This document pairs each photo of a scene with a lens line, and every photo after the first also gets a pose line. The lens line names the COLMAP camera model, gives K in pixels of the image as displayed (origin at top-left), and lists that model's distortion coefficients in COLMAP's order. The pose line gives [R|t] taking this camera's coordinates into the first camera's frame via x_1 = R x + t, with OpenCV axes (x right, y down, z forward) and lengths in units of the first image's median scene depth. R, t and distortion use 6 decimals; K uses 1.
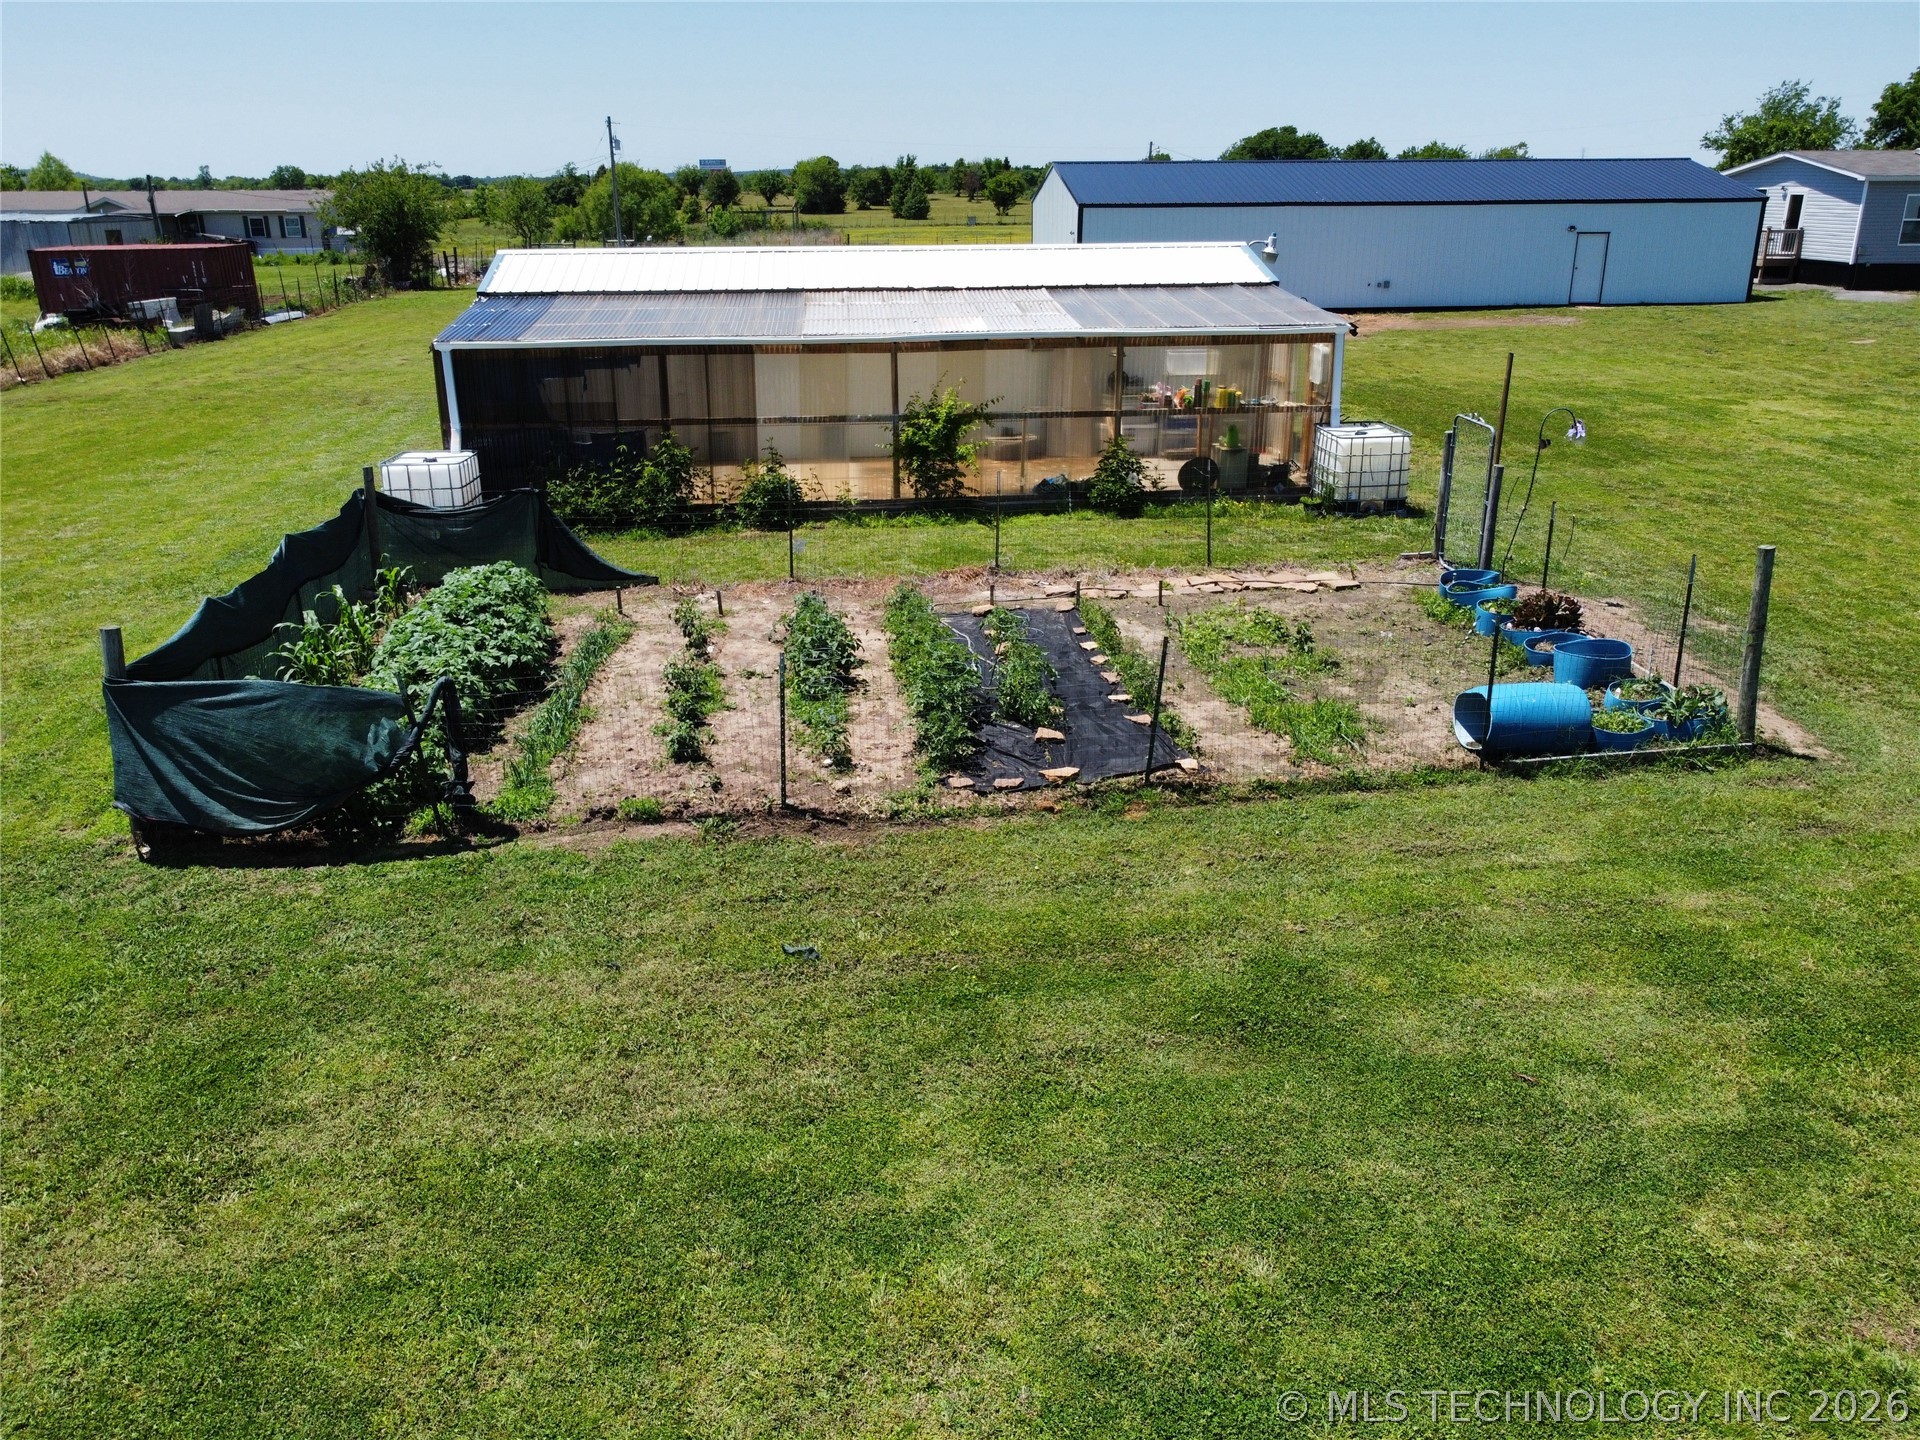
lens RADIAL K [[1446.8, 0, 946.4], [0, 1446.8, 717.6], [0, 0, 1]] dist [-0.001883, -0.000566]
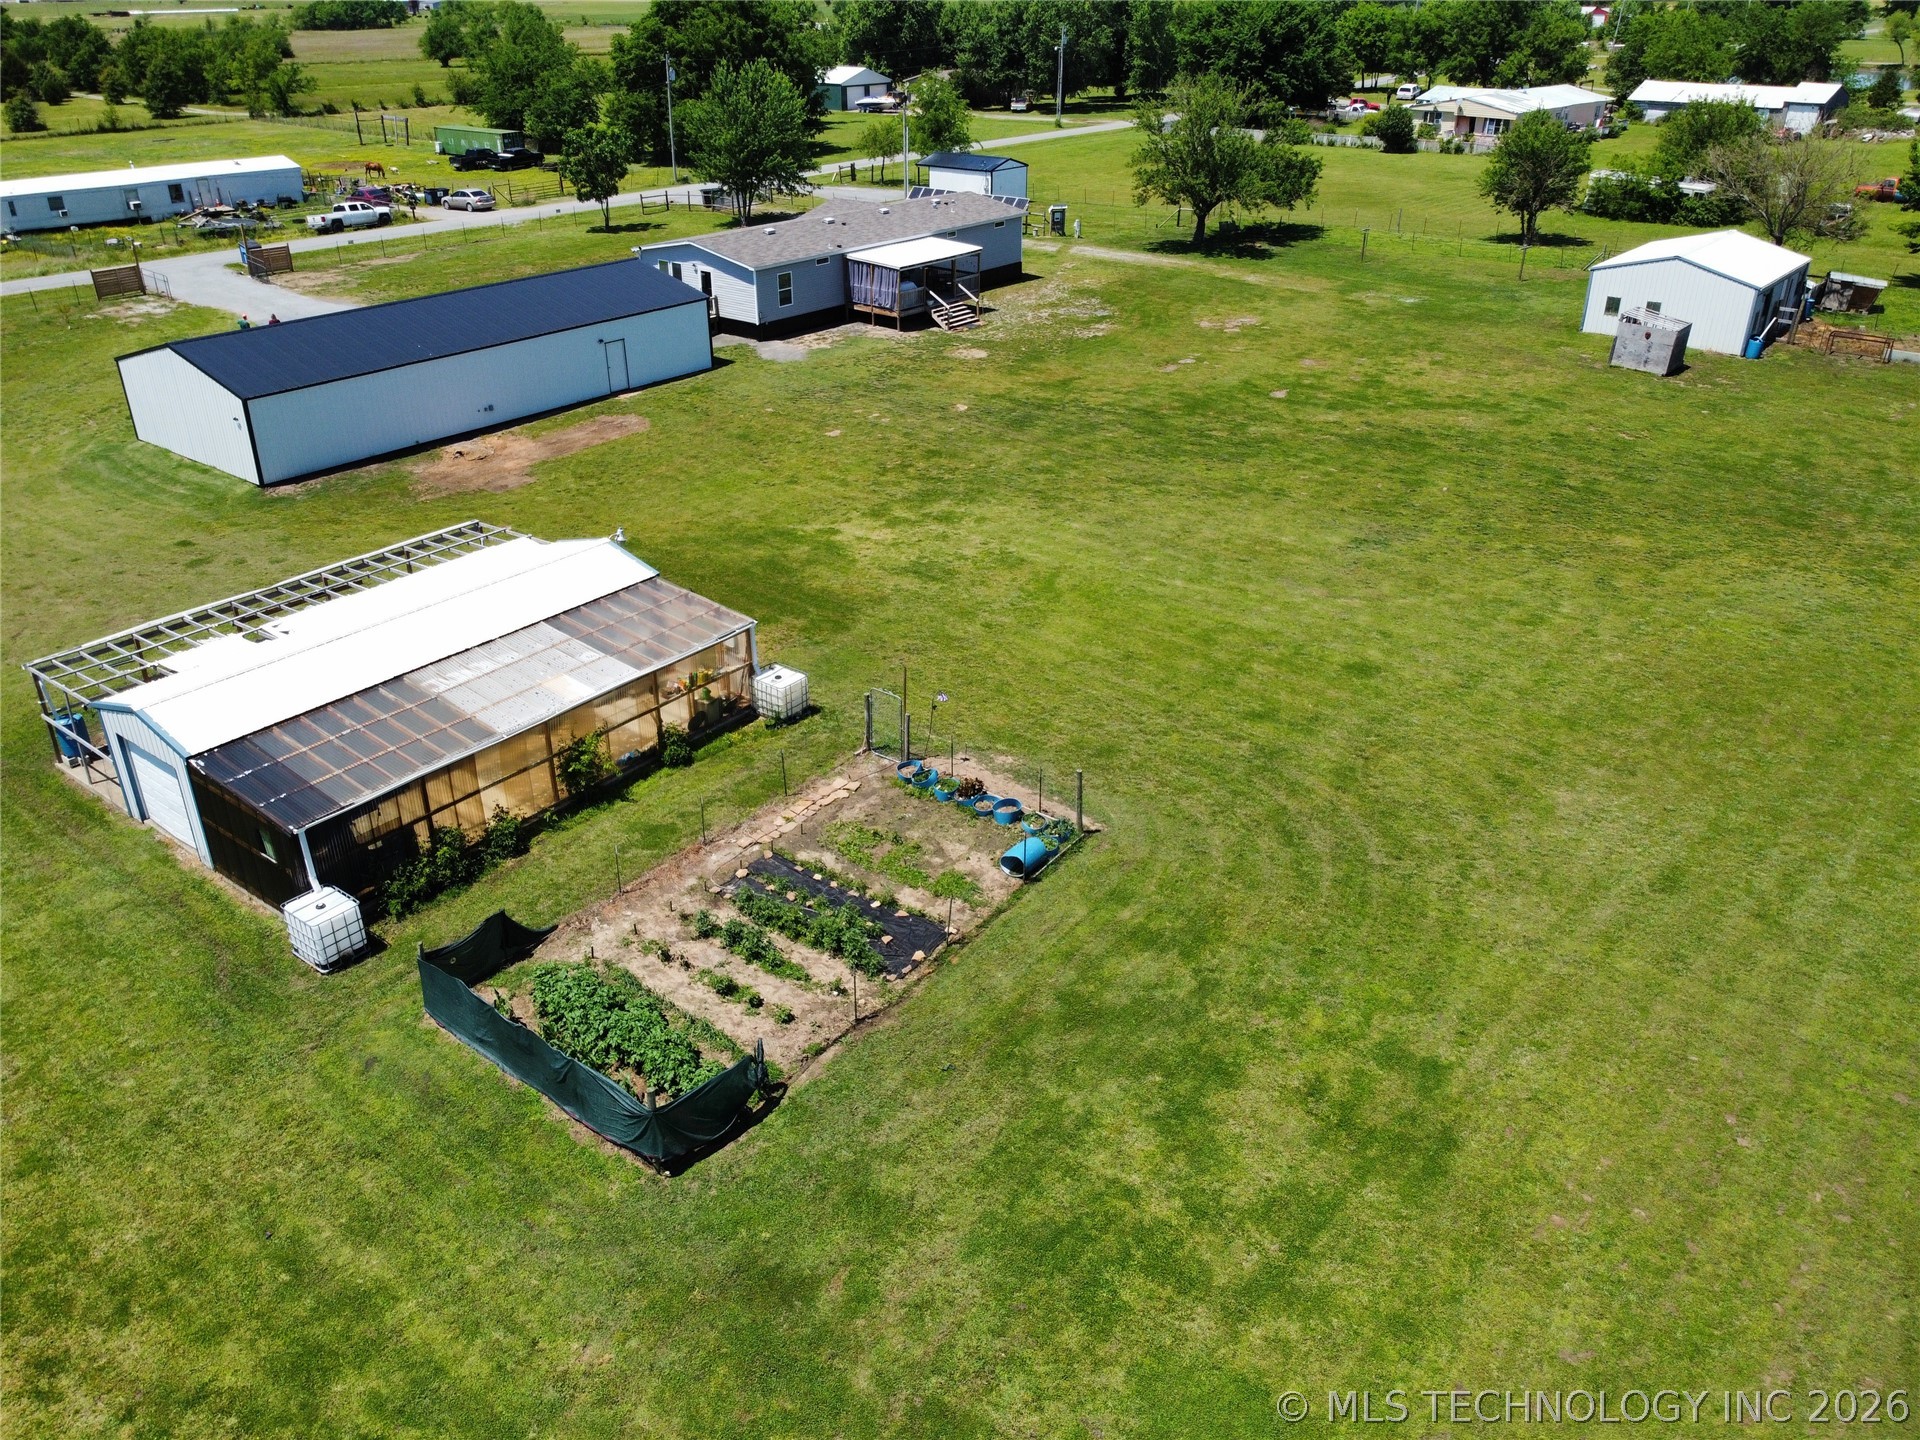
lens RADIAL K [[1435.4, 0, 954.7], [0, 1435.4, 712.7], [0, 0, 1]] dist [0.000894, -0.001024]
pose [[0.688414, -0.326361, 0.647746, -0.778409], [0.248982, 0.945116, 0.211575, -0.501297], [-0.681245, 0.015625, 0.731889, -0.496998]]
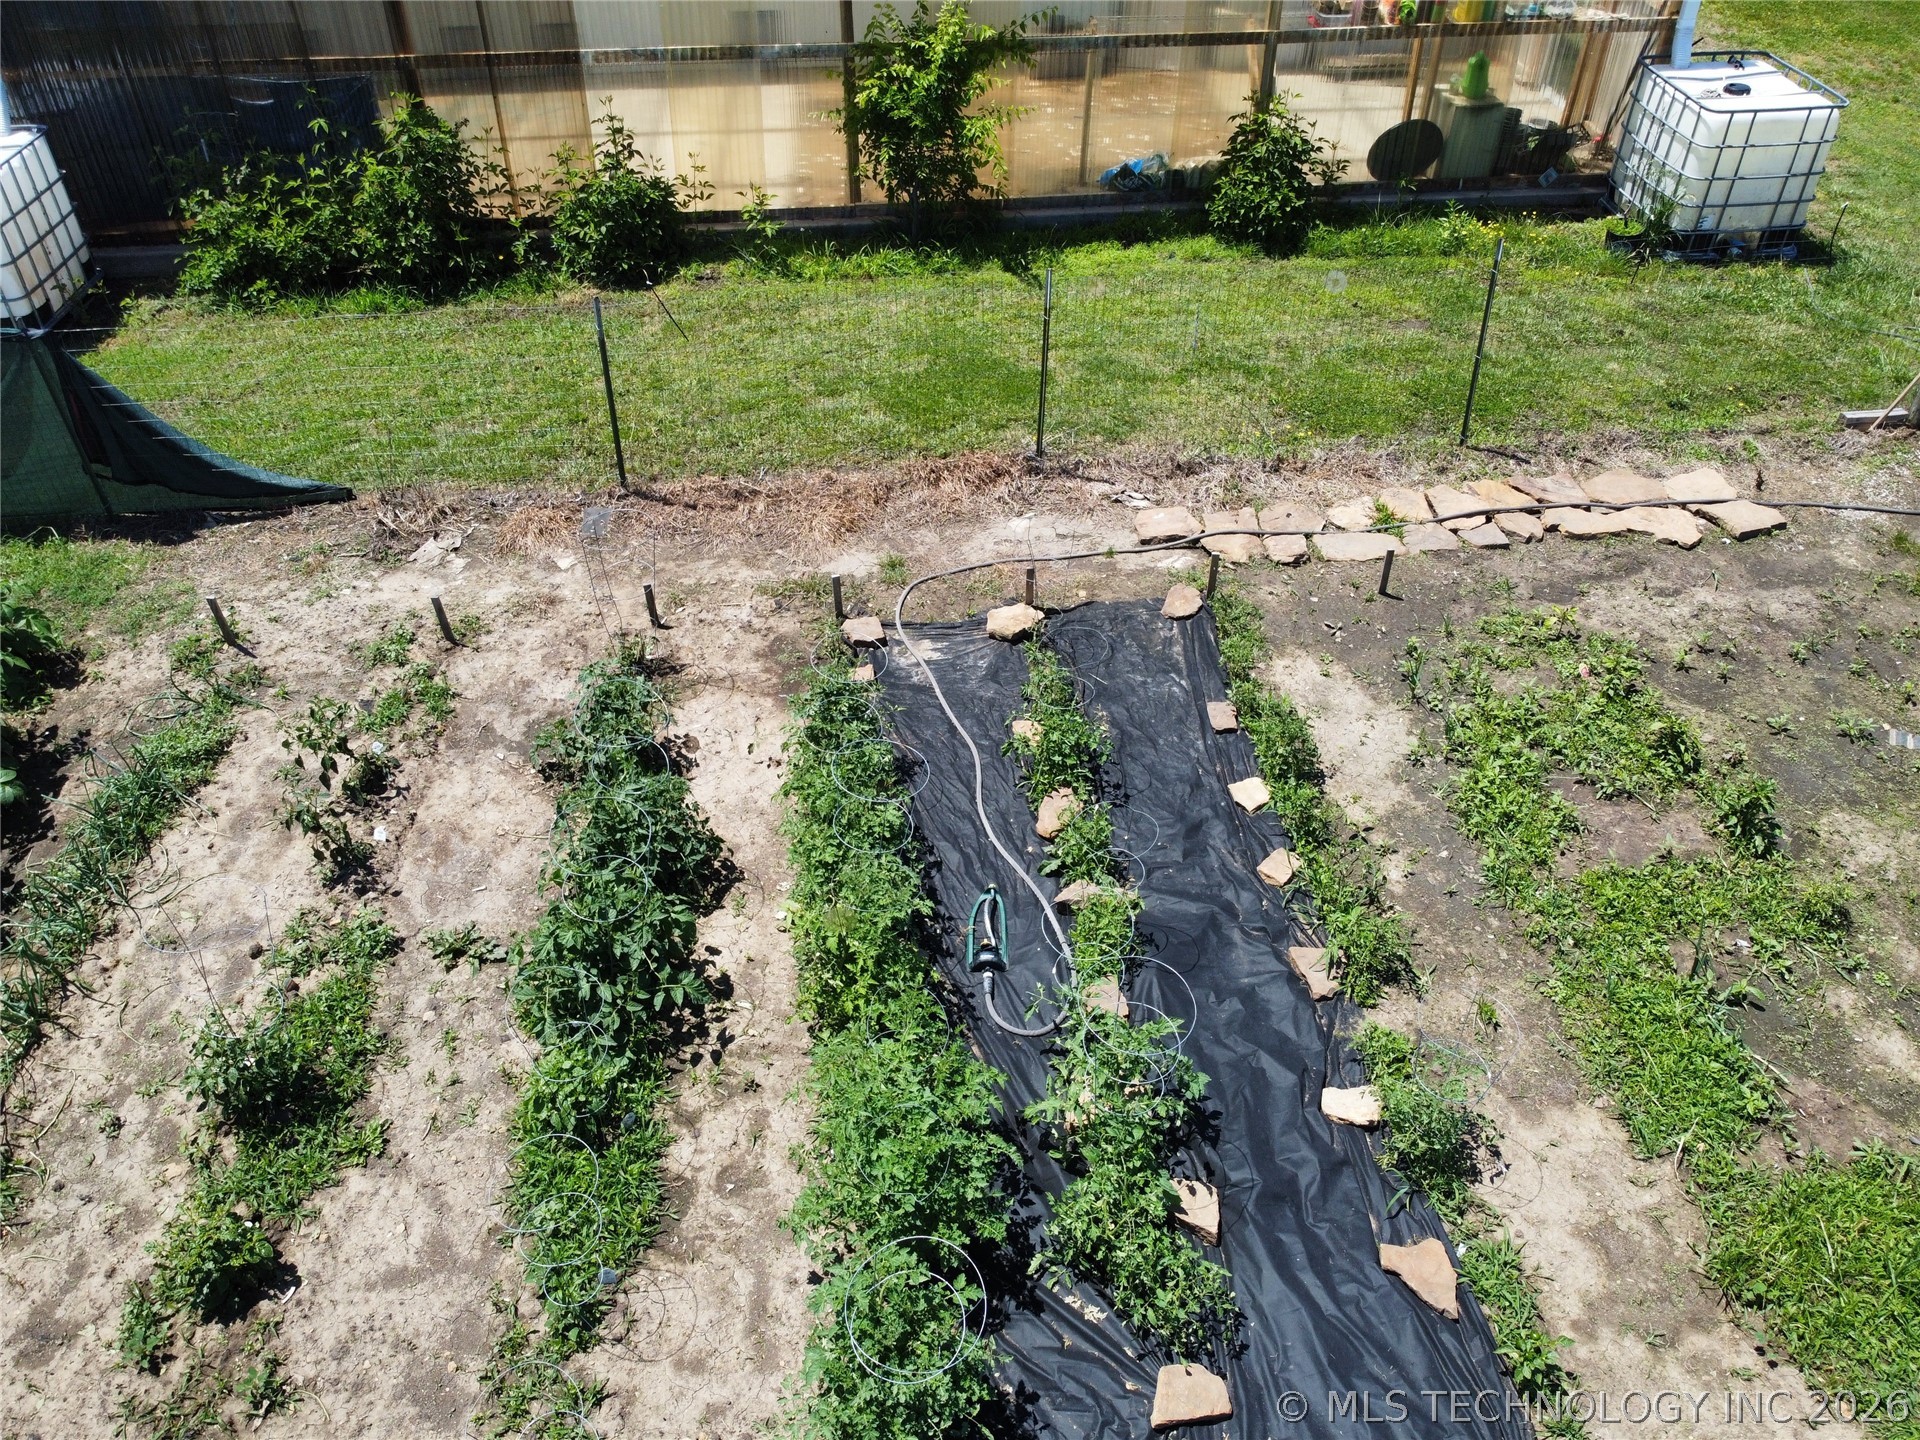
lens RADIAL K [[1446.8, 0, 946.4], [0, 1446.8, 717.6], [0, 0, 1]] dist [-0.001883, -0.000566]
pose [[0.999929, 0.009337, -0.007337, 0.006635], [-0.006206, 0.937663, 0.347489, -0.169859], [0.010125, -0.347419, 0.937655, 0.445753]]
